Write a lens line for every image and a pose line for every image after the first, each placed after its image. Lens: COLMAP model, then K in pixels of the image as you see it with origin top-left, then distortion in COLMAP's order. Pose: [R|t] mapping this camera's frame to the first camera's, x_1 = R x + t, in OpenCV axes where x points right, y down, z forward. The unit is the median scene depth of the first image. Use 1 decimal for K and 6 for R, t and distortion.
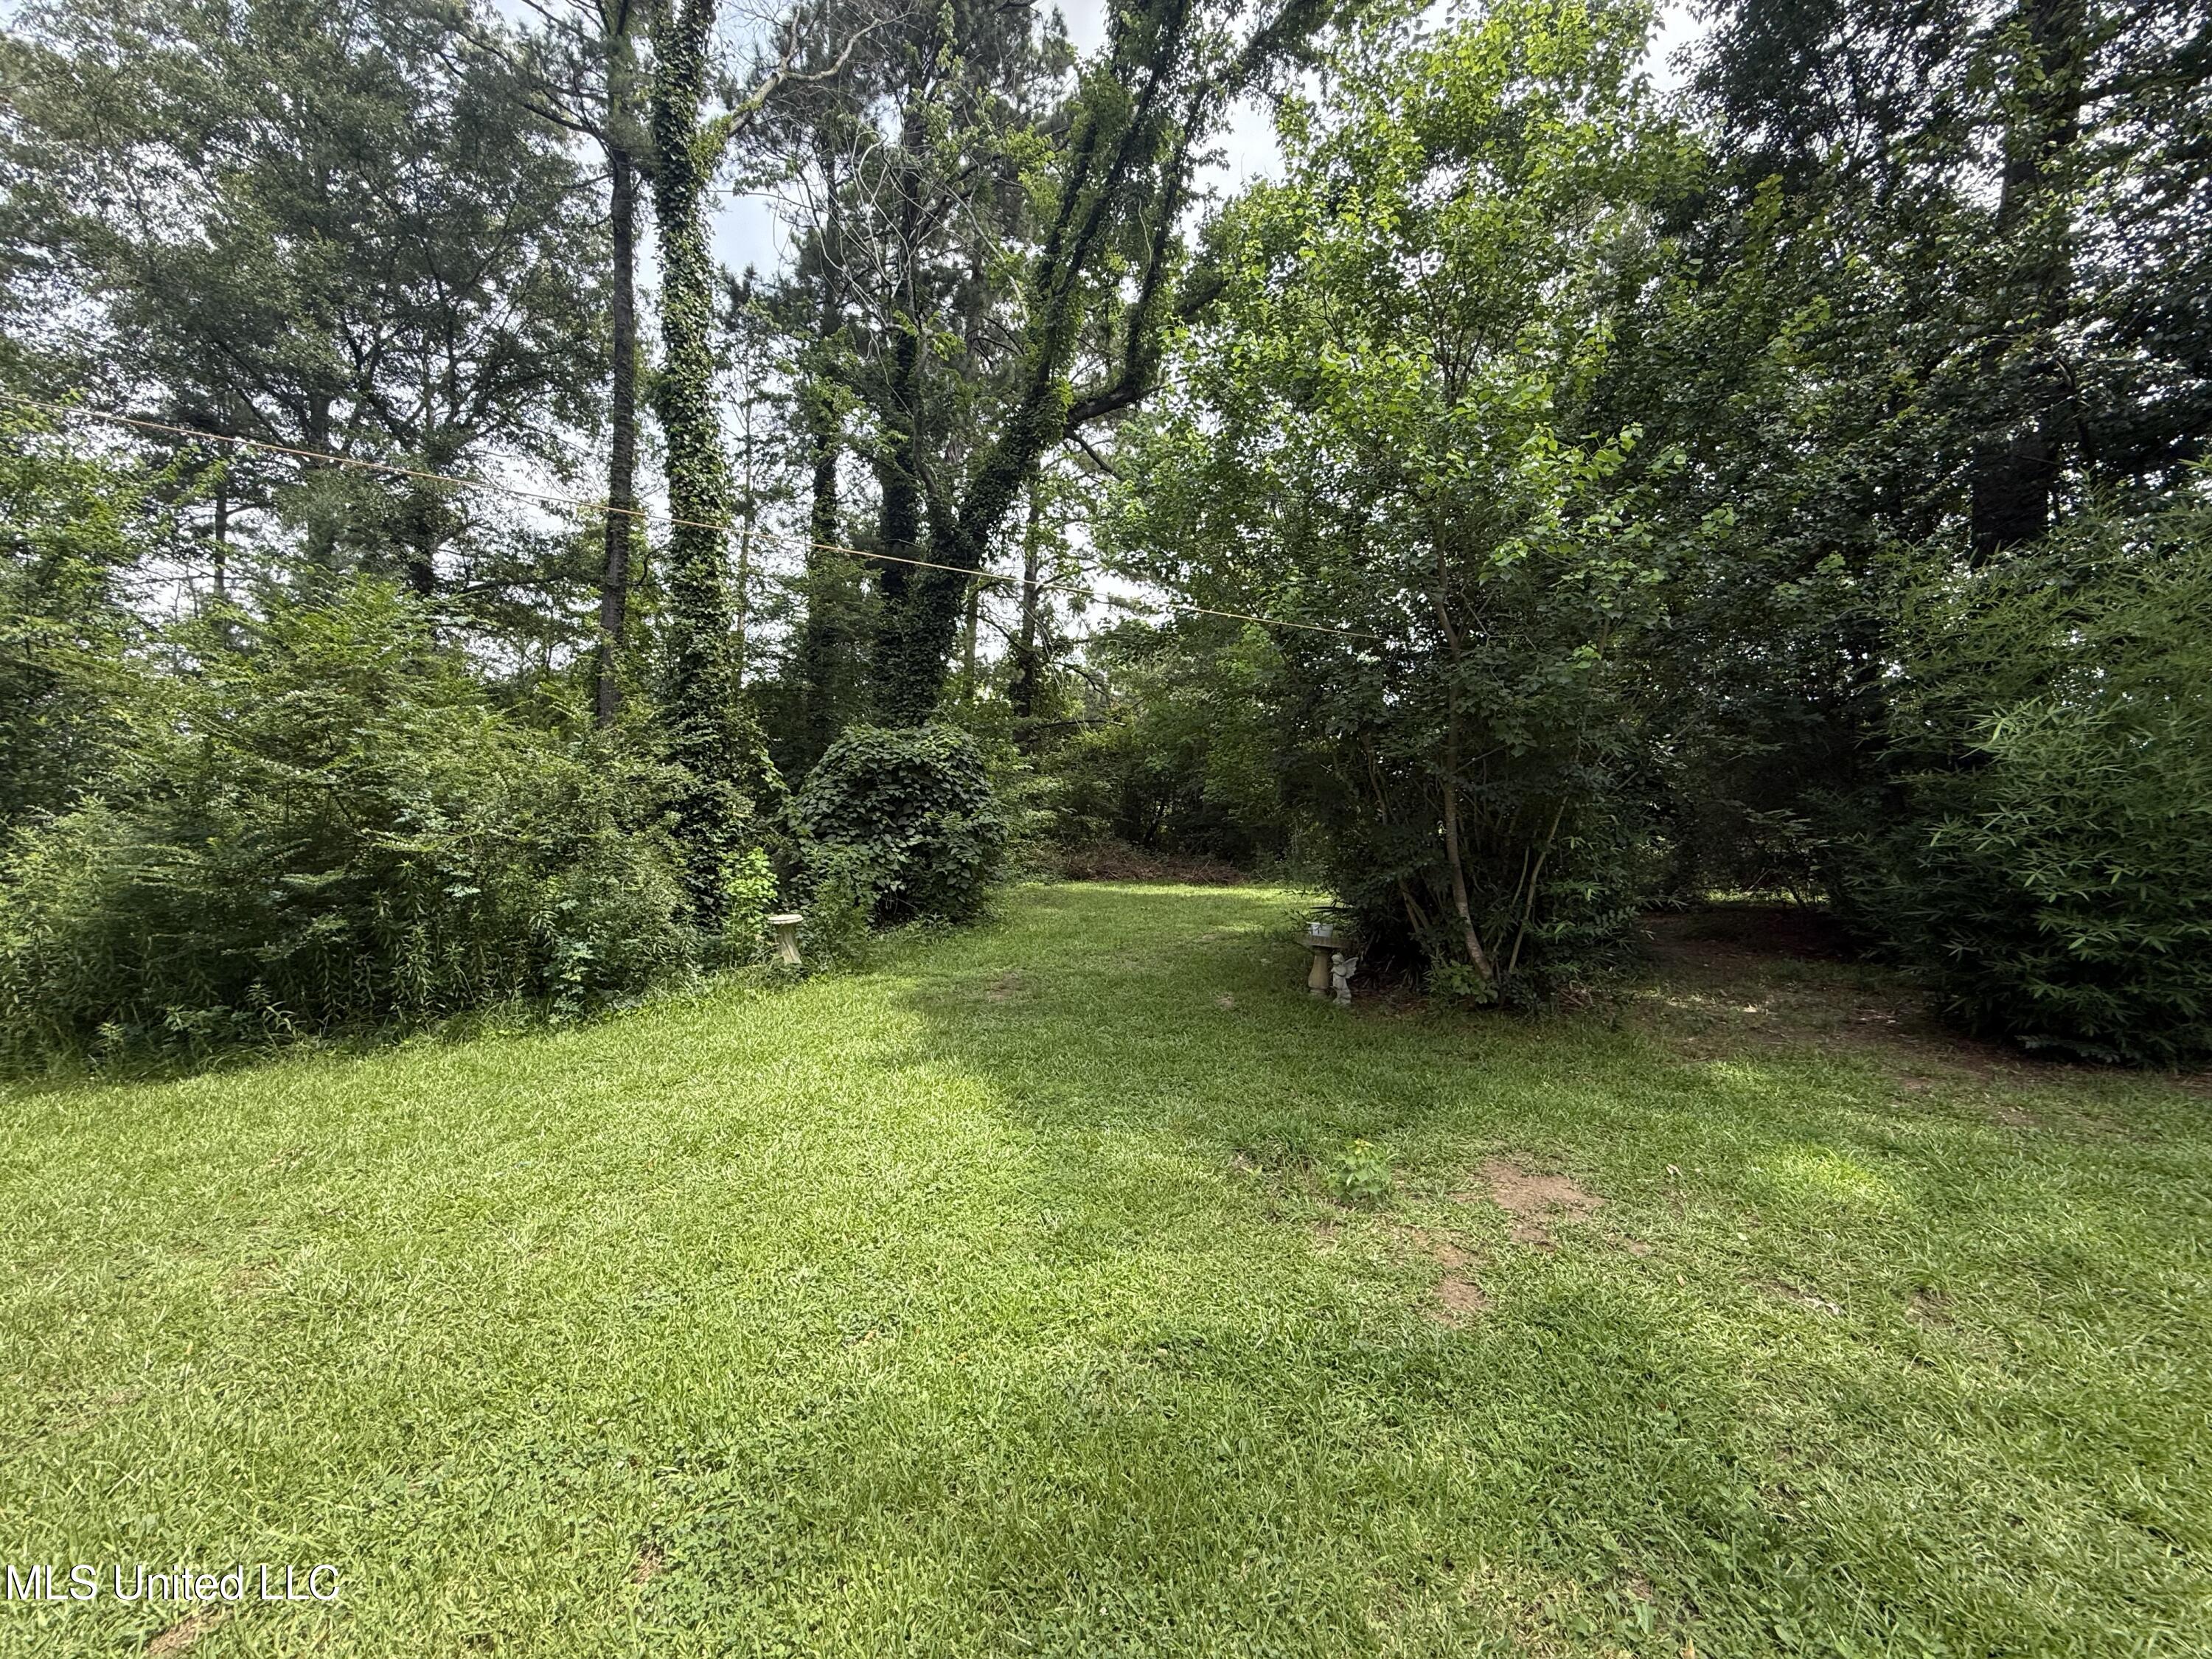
lens RADIAL K [[889.2, 0, 1112.0], [0, 889.2, 824.6], [0, 0, 1]] dist [-0.003391, 0.001279]
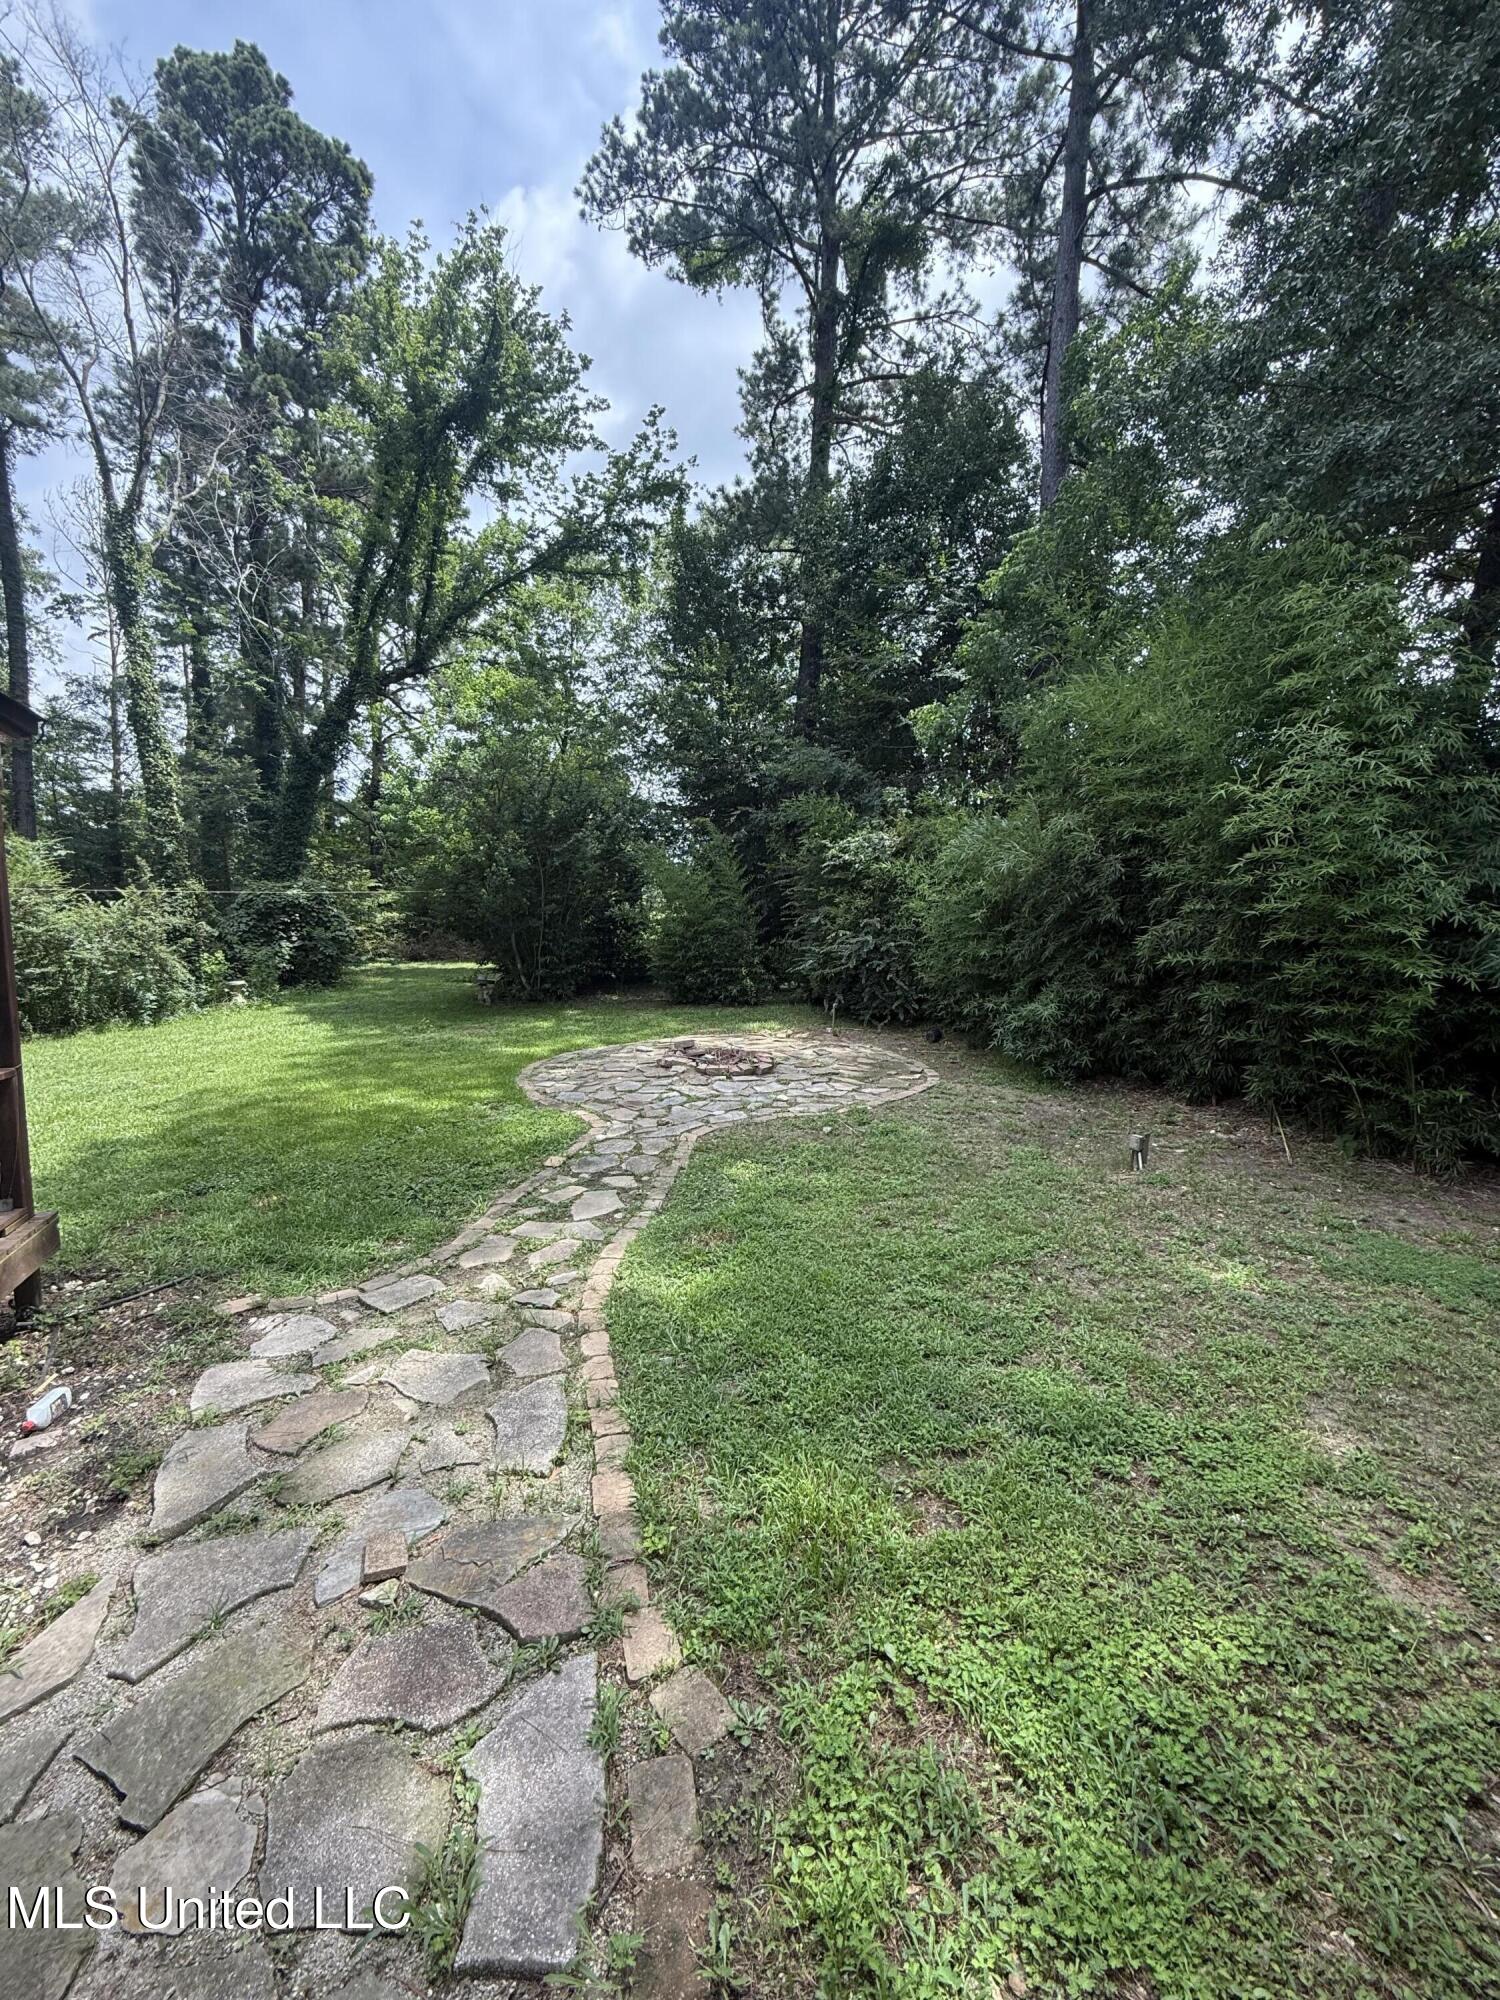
lens RADIAL K [[804.0, 0, 744.2], [0, 804.0, 1014.7], [0, 0, 1]] dist [-0.003391, 0.001279]
pose [[0.958990, -0.053840, 0.278280, 0.256625], [0.015575, 0.990320, 0.137925, -0.063766], [-0.283012, -0.127934, 0.950546, -1.139900]]
